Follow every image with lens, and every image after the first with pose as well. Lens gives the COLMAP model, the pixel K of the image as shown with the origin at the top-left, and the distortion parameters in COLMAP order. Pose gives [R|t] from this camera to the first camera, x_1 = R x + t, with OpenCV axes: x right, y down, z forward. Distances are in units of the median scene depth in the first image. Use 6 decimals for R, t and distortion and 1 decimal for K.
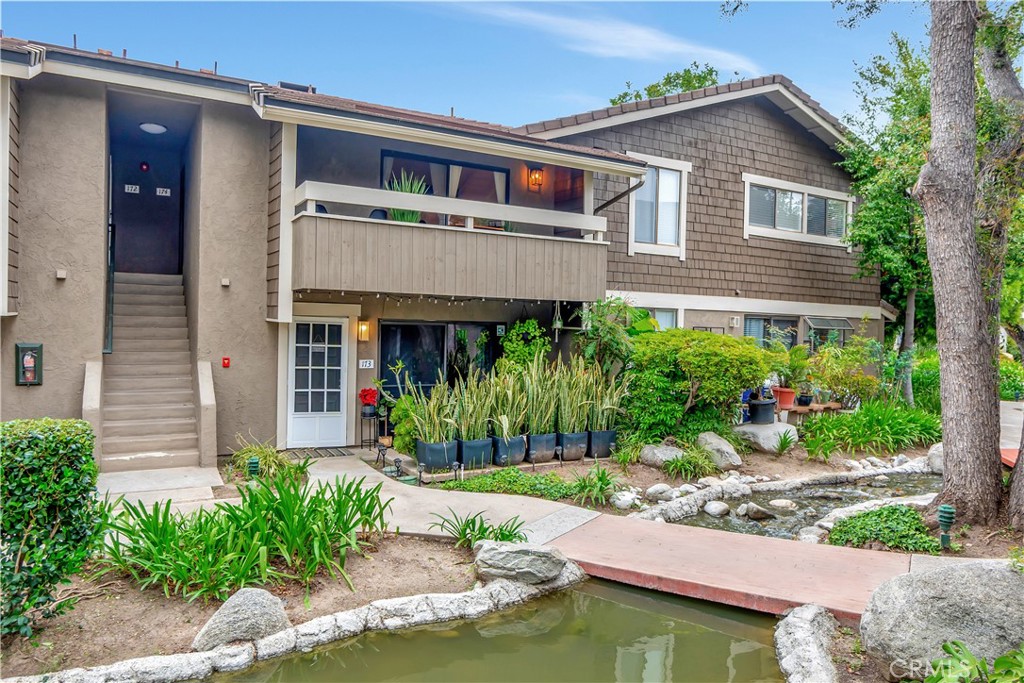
lens RADIAL K [[665.2, 0, 509.5], [0, 665.2, 338.6], [0, 0, 1]] dist [-0.016027, 0.006149]
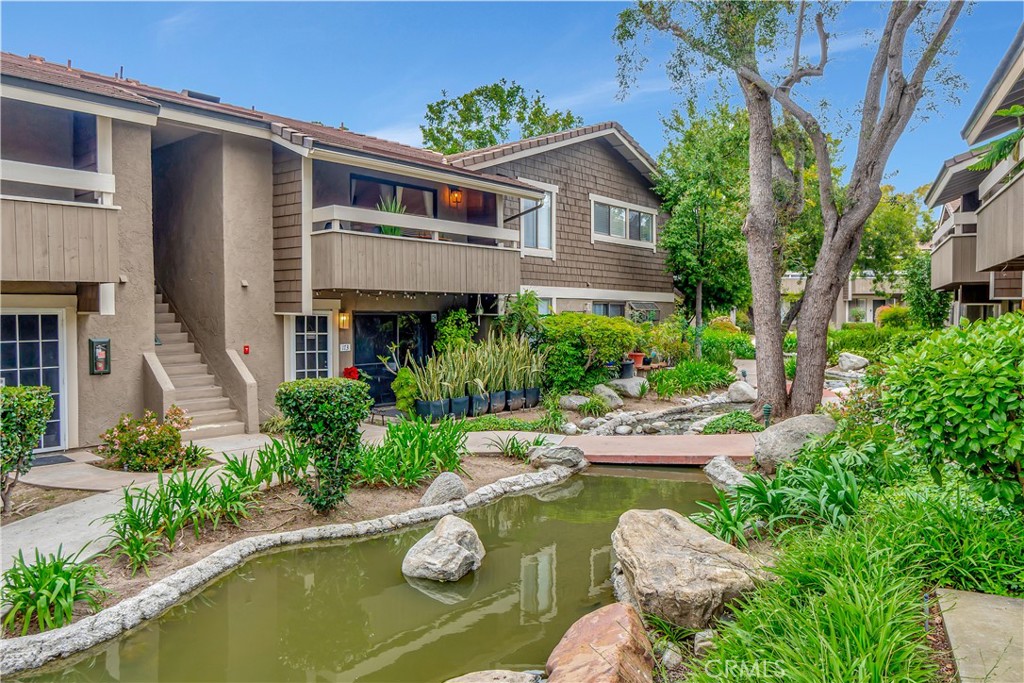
lens RADIAL K [[665.2, 0, 513.7], [0, 665.2, 340.9], [0, 0, 1]] dist [-0.016027, 0.006149]
pose [[0.941573, -0.039252, 0.334515, -0.350976], [0.031949, 0.999116, 0.027309, 0.002245], [-0.335291, -0.015026, 0.941995, -0.284075]]
